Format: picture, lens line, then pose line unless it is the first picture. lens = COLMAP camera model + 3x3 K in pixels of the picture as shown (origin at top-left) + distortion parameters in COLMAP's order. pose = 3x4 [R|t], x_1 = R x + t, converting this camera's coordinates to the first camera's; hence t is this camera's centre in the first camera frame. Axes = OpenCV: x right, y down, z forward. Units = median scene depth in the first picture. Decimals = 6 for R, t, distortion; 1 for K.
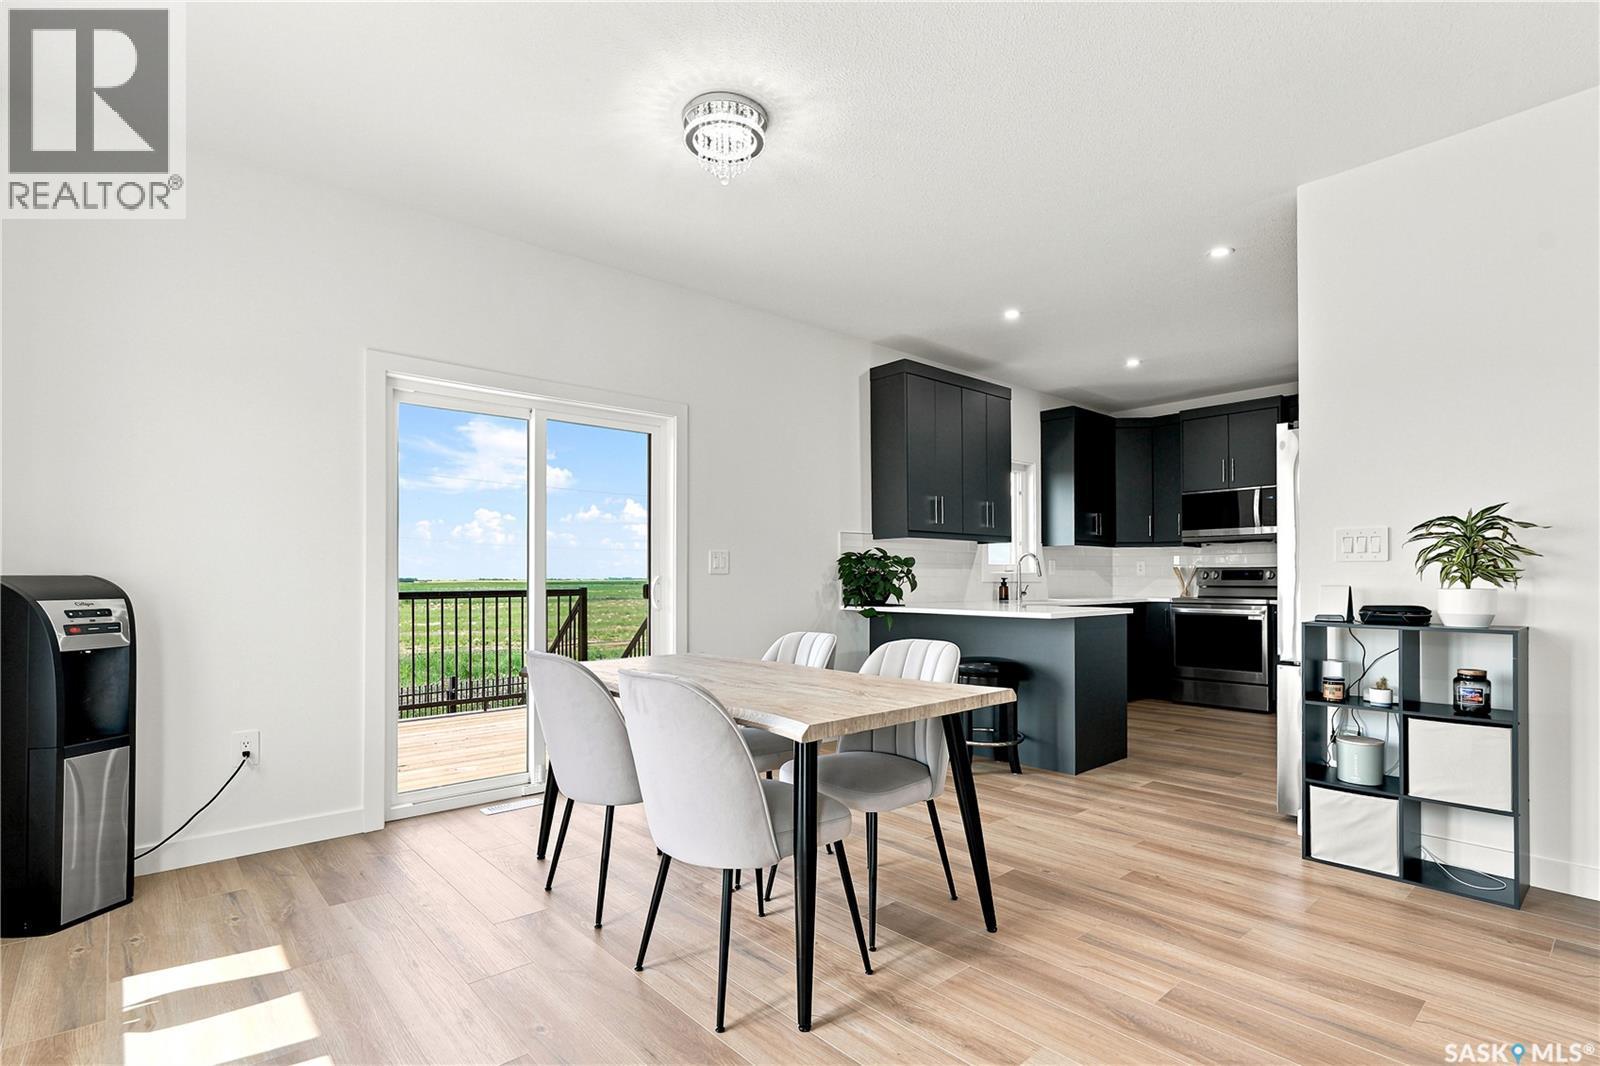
lens RADIAL K [[765.3, 0, 813.3], [0, 765.3, 578.2], [0, 0, 1]] dist [-0.005456, 0.000041]
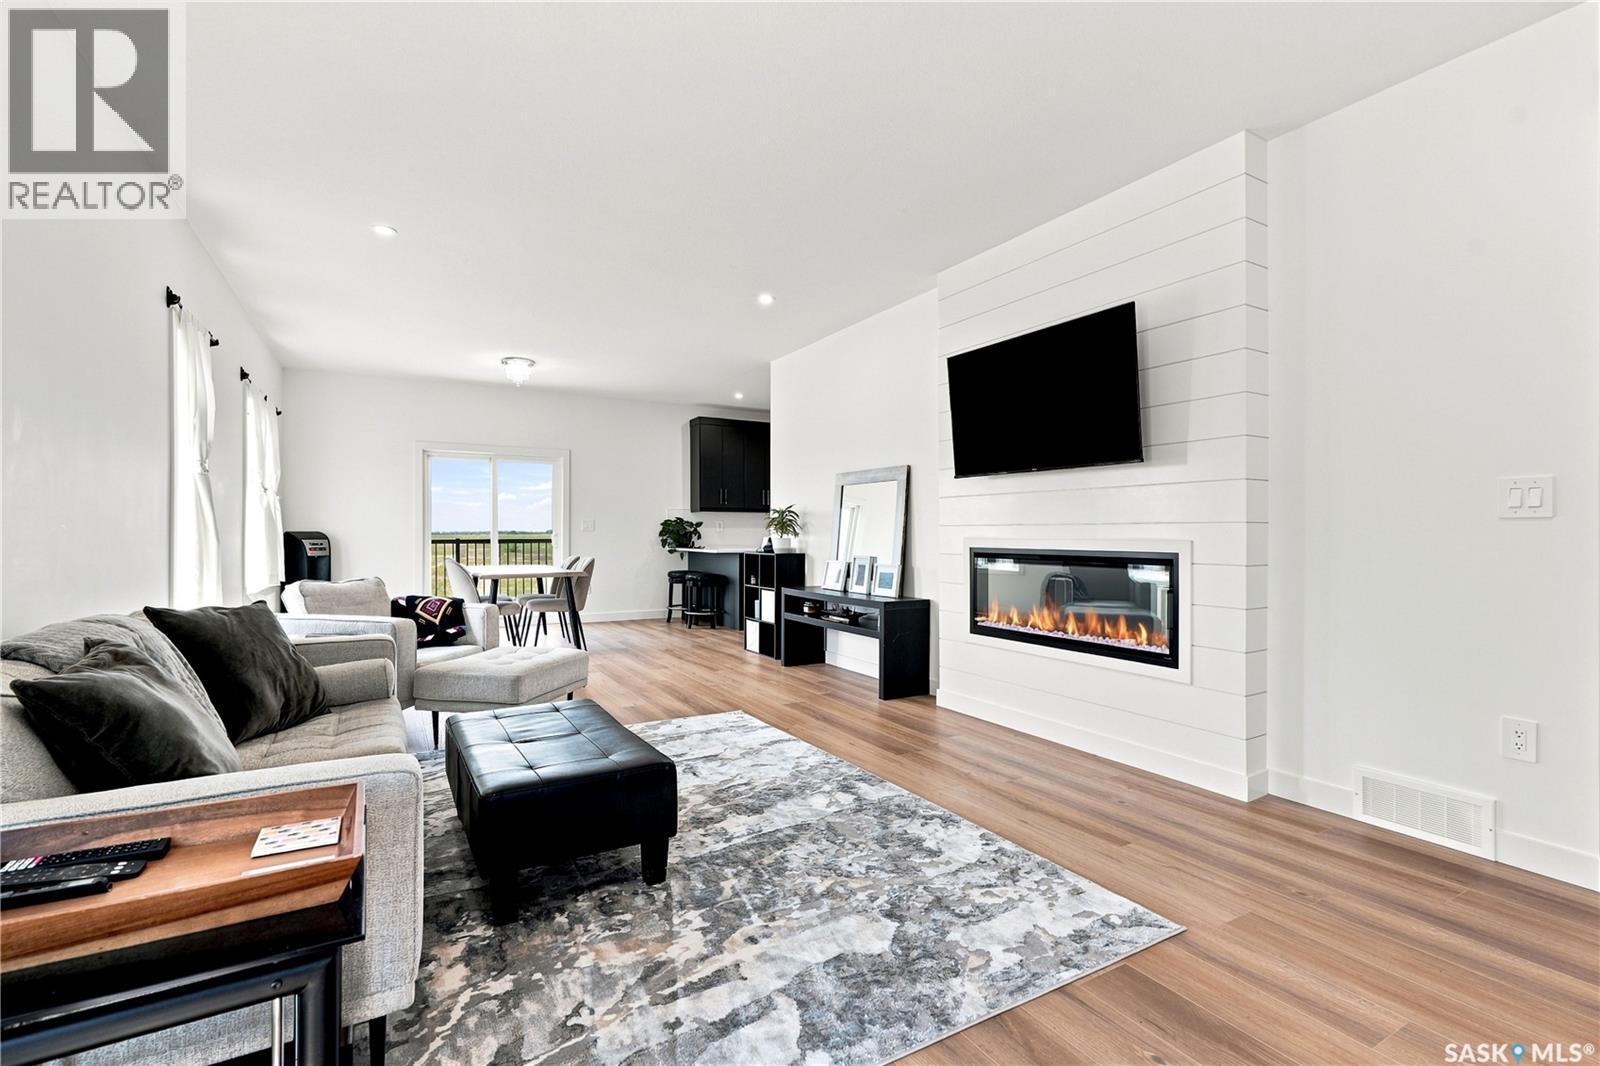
lens RADIAL K [[715.9, 0, 809.9], [0, 715.9, 530.3], [0, 0, 1]] dist [0.003903, 0.000091]
pose [[0.983159, 0.004683, -0.182694, 1.303246], [-0.005165, 0.999984, -0.002164, -0.010212], [0.182681, 0.003072, 0.983167, -1.241025]]
